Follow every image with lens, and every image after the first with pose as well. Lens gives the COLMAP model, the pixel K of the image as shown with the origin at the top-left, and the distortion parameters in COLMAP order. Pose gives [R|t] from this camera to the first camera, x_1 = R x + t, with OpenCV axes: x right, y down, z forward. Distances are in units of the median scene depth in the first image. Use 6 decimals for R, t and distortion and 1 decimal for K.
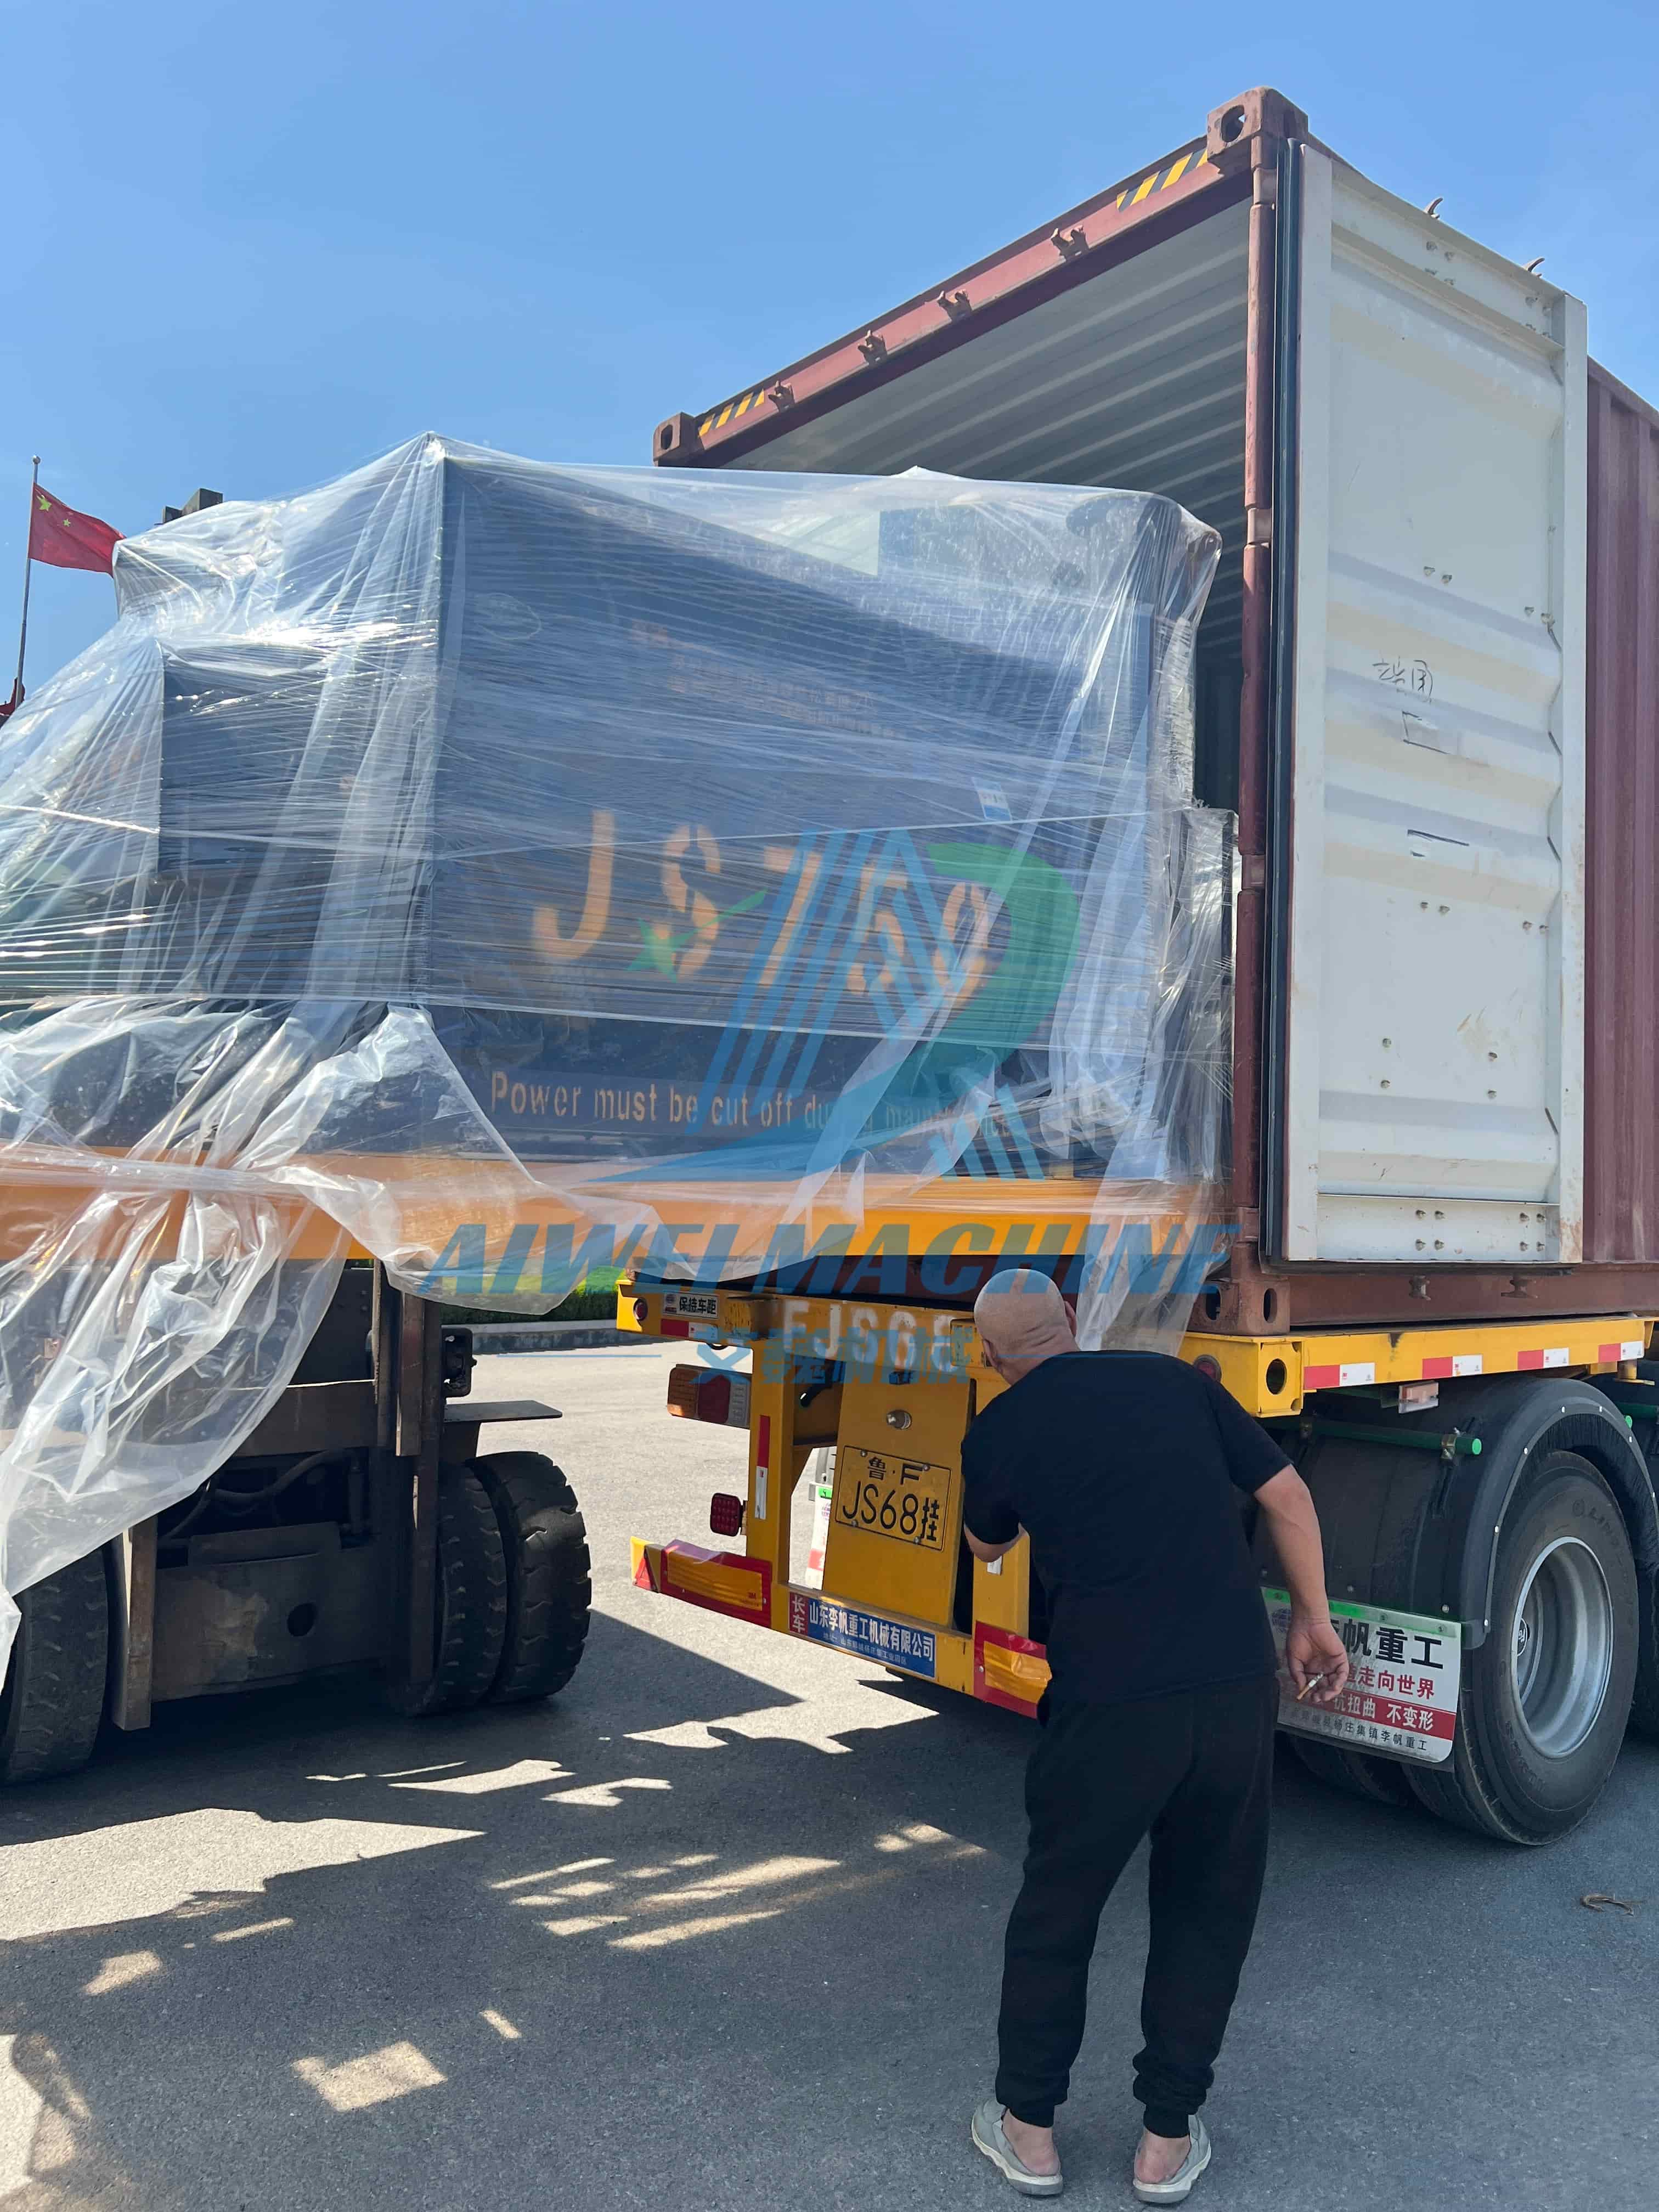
lens RADIAL K [[1658.0, 0, 839.4], [0, 1658.0, 1136.7], [0, 0, 1]] dist [-0.002261, -0.006295]
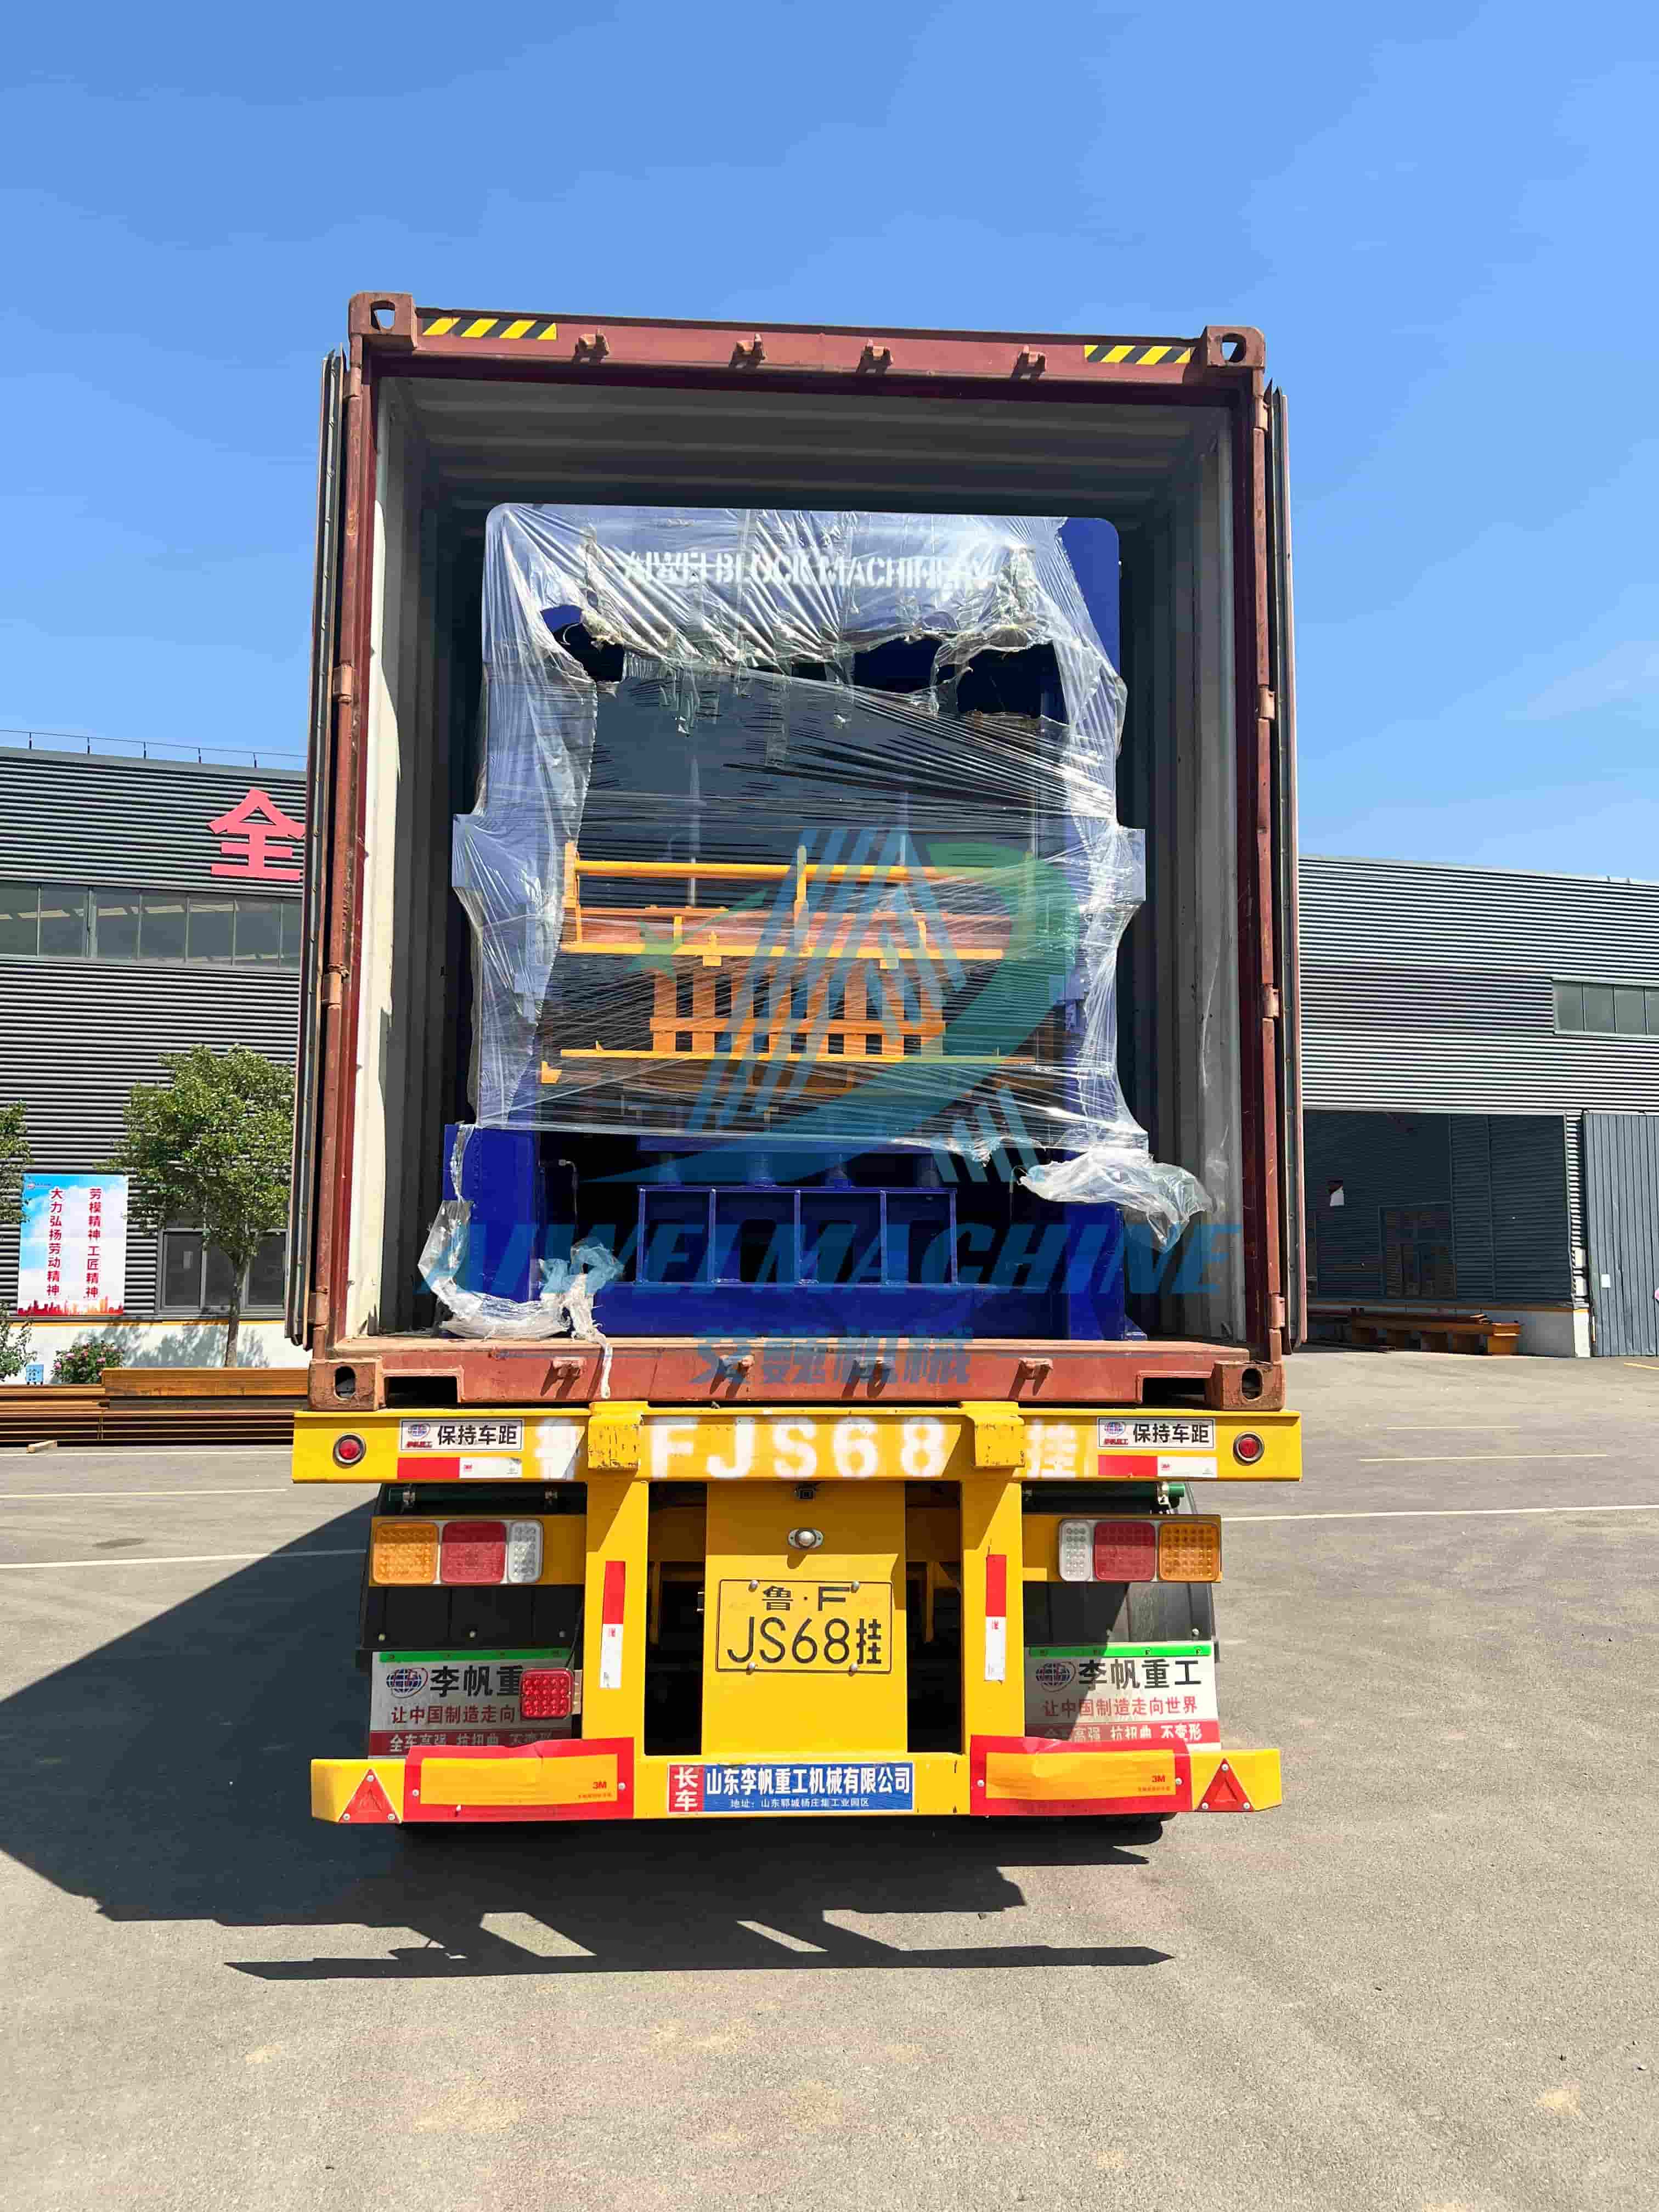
lens RADIAL K [[1666.7, 0, 839.2], [0, 1666.7, 1163.9], [0, 0, 1]] dist [-0.001354, -0.007806]
pose [[0.618051, 0.039329, 0.785154, -0.696879], [-0.018296, 0.999197, -0.035649, -0.002216], [-0.785925, 0.007668, 0.618274, 0.435795]]
